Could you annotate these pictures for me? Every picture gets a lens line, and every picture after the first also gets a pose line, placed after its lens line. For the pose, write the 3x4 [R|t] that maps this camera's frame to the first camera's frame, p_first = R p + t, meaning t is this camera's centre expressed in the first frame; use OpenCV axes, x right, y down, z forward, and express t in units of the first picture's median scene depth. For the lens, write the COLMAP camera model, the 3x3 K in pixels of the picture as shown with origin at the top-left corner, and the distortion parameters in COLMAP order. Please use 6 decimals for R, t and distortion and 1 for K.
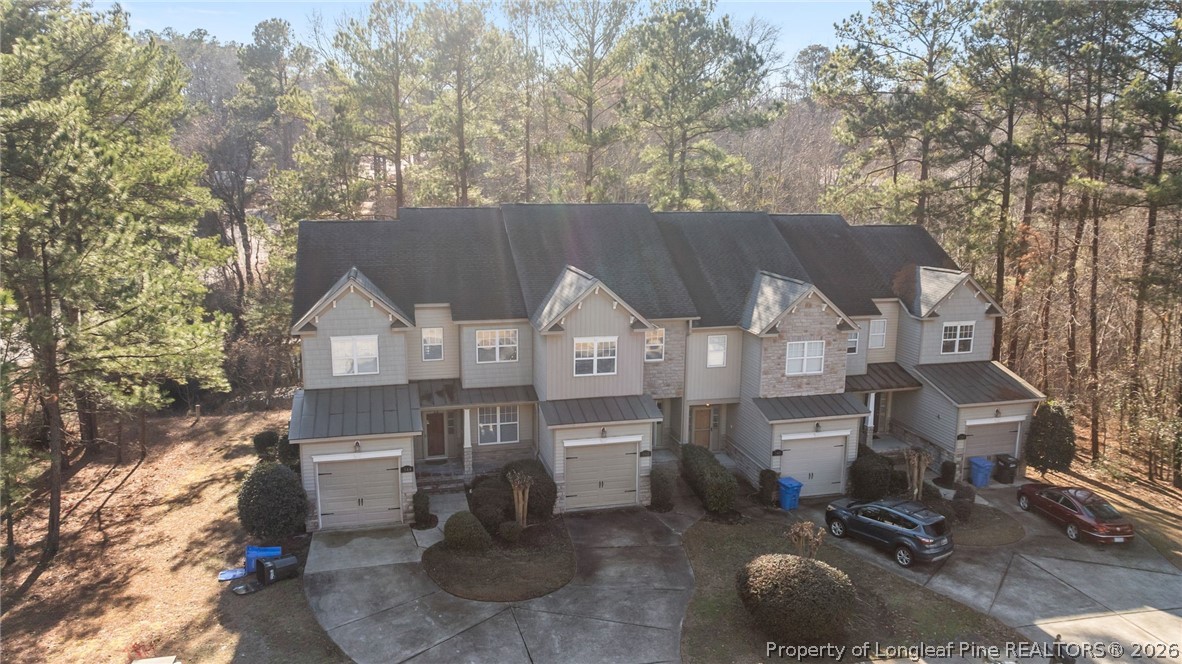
lens RADIAL K [[779.4, 0, 578.3], [0, 779.4, 329.5], [0, 0, 1]] dist [0.000149, 0.000057]
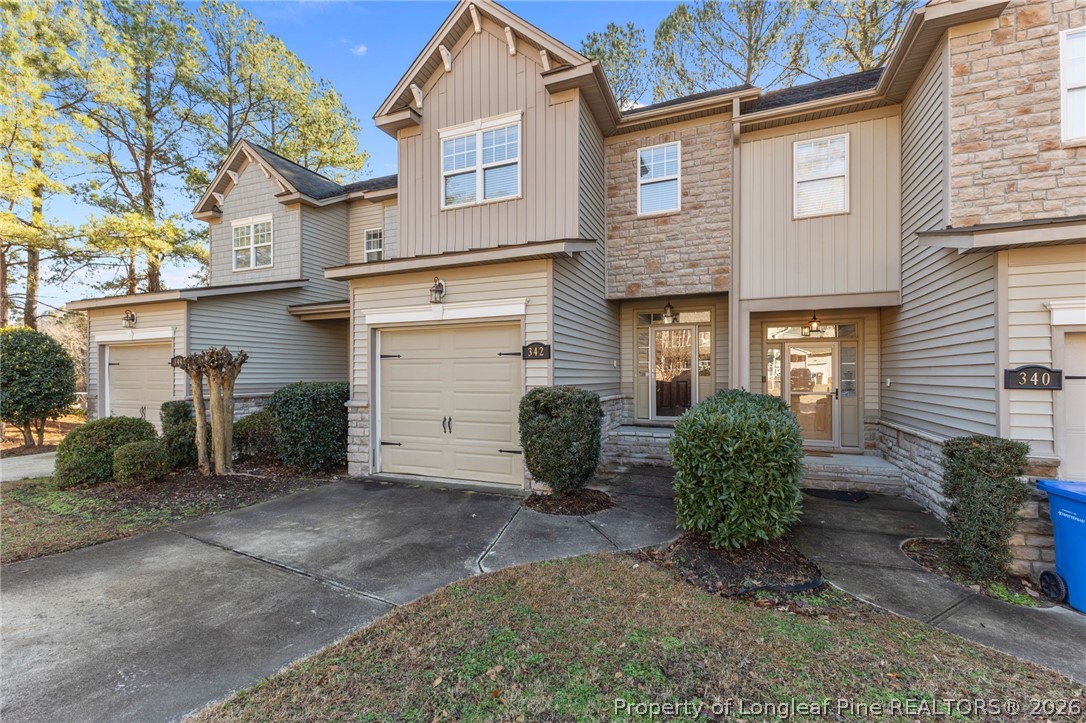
lens RADIAL K [[472.5, 0, 540.7], [0, 472.5, 365.7], [0, 0, 1]] dist [0.014176, -0.005269]
pose [[0.818817, -0.012531, -0.573917, 0.212802], [-0.101229, 0.980943, -0.165843, 0.196382], [0.565058, 0.193892, 0.801945, 0.780094]]
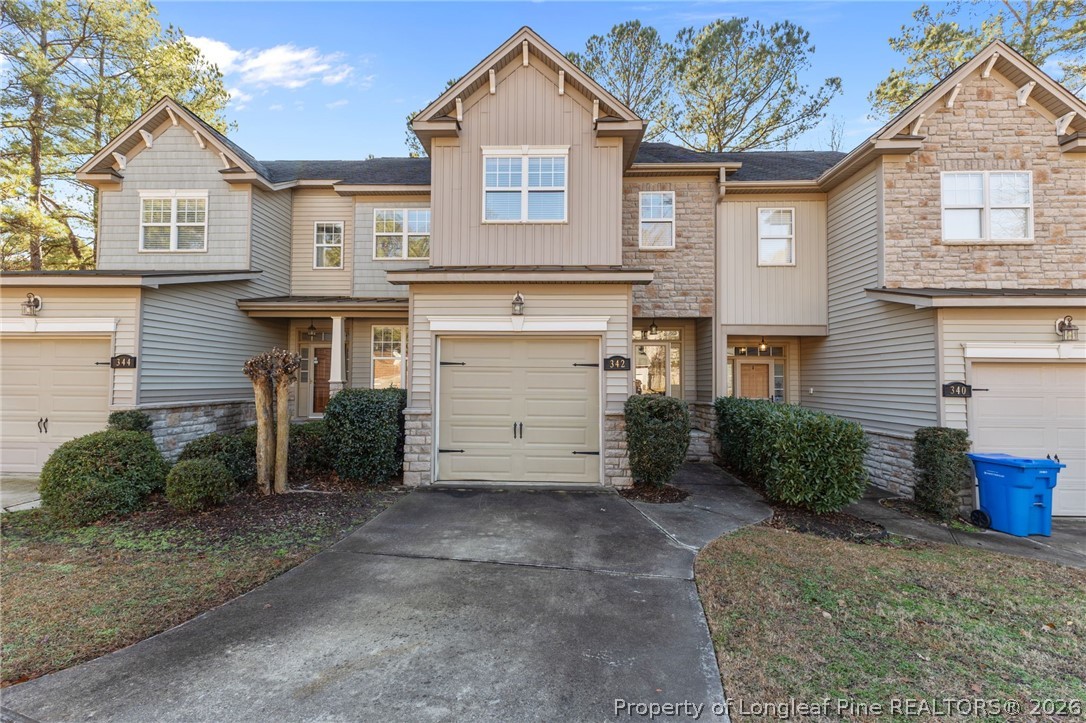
lens RADIAL K [[468.3, 0, 543.8], [0, 468.3, 357.1], [0, 0, 1]] dist [0.009680, -0.000398]
pose [[0.967465, -0.003490, -0.252982, 0.108225], [-0.054721, 0.973351, -0.222694, 0.208237], [0.247017, 0.229292, 0.941492, 0.707229]]
